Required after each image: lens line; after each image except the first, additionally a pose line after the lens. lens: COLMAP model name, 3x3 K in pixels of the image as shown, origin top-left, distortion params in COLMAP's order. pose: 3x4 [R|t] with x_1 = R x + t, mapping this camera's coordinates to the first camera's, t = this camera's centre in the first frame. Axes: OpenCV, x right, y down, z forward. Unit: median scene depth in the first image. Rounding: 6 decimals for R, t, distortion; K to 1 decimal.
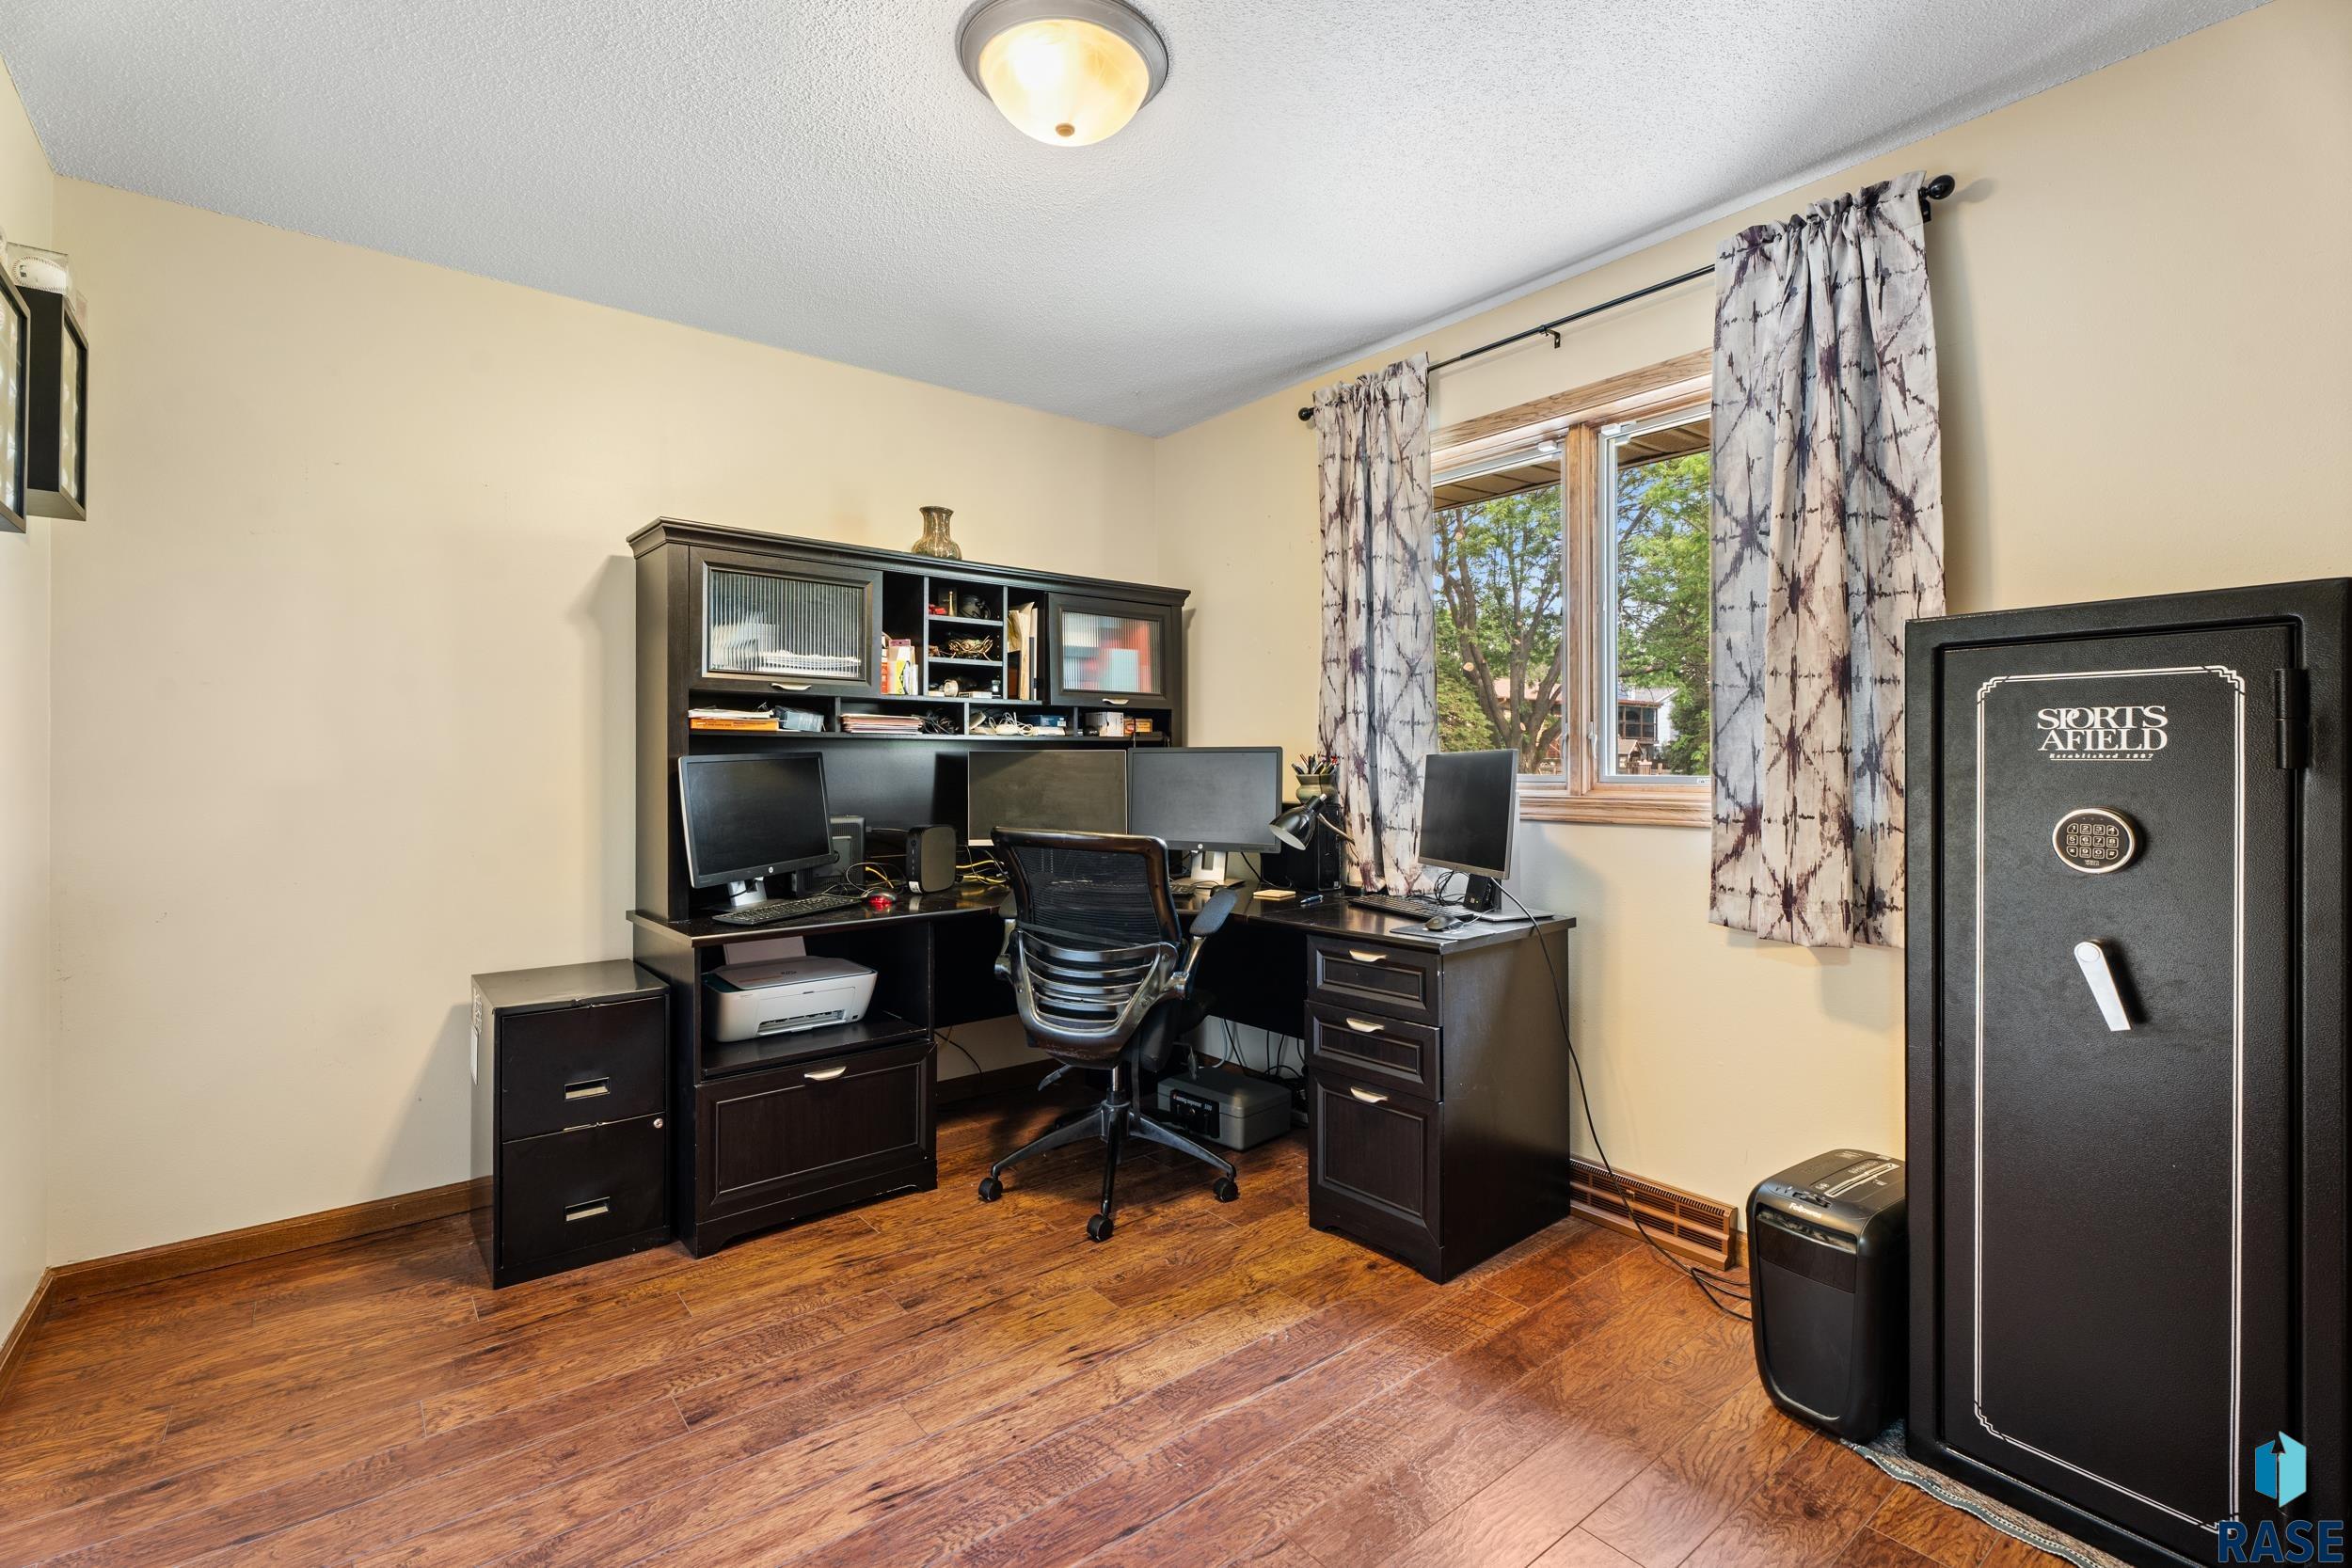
lens RADIAL K [[1046.3, 0, 1165.3], [0, 1046.3, 762.4], [0, 0, 1]] dist [0.000087, 0.000431]
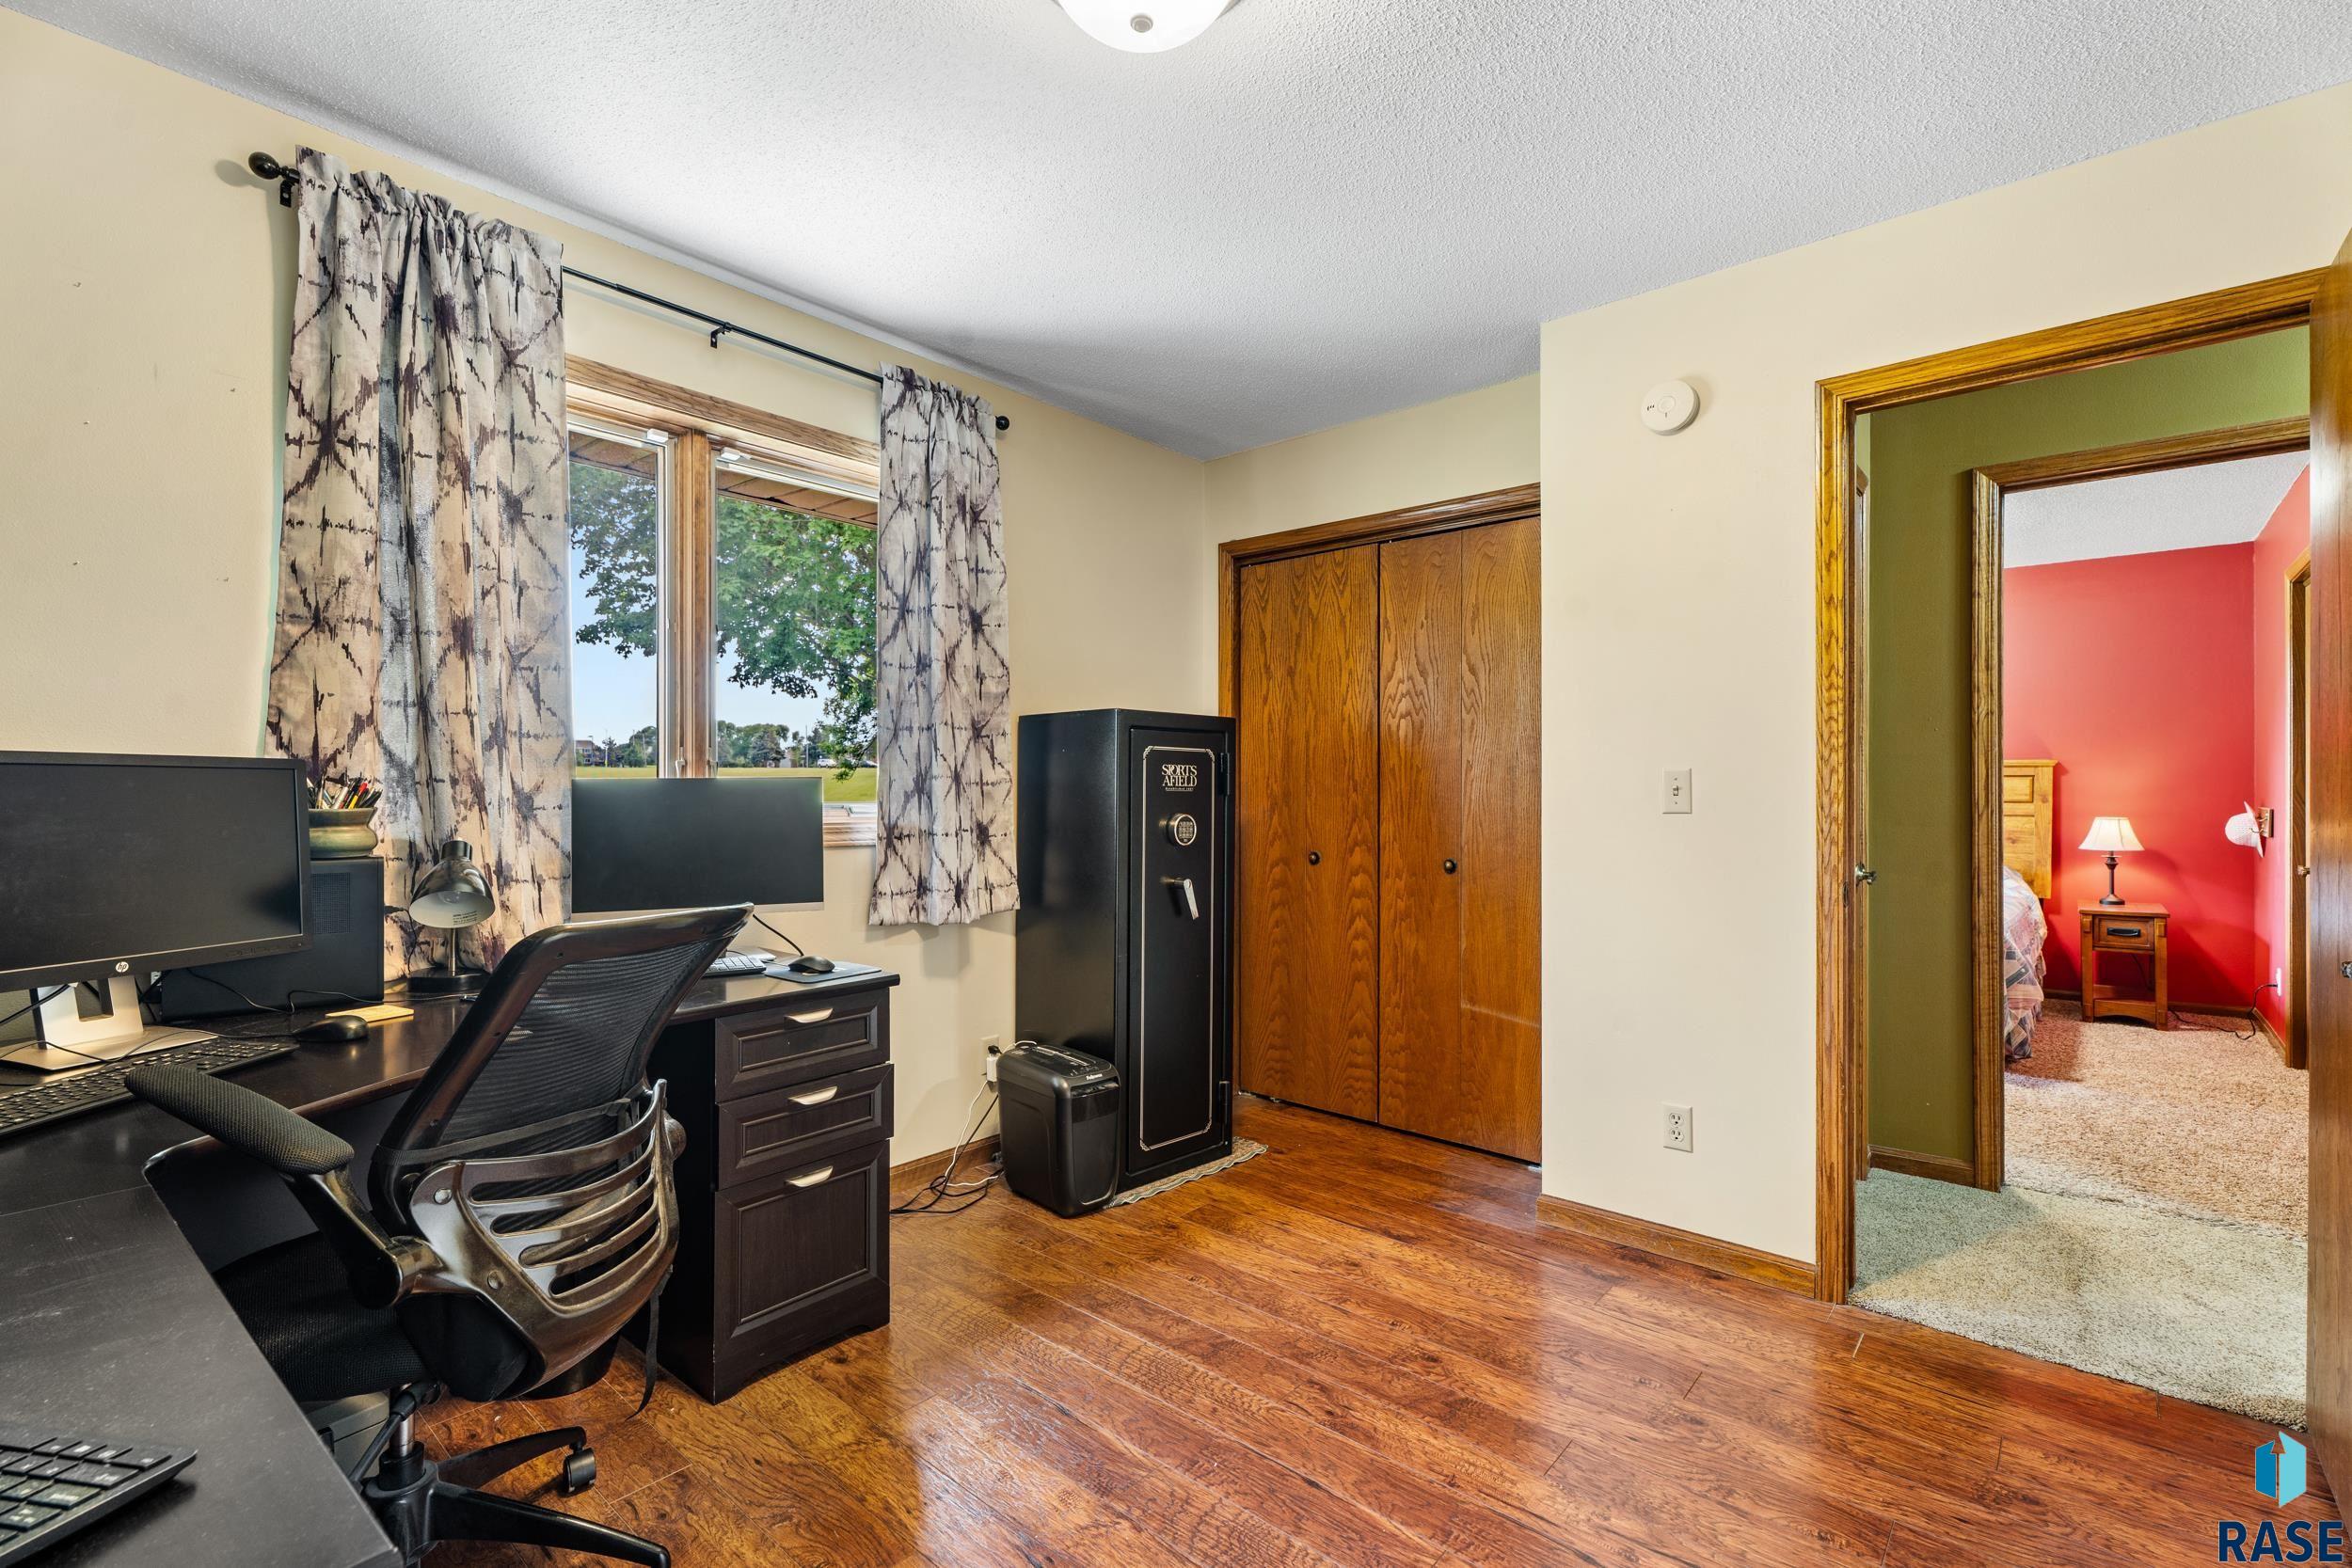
lens RADIAL K [[1046.3, 0, 1165.3], [0, 1046.3, 798.1], [0, 0, 1]] dist [0.000087, 0.000431]
pose [[-0.181448, -0.003926, 0.983393, -0.759261], [-0.002797, 0.999990, 0.003476, 0.003734], [-0.983397, -0.002120, -0.181457, 0.942711]]
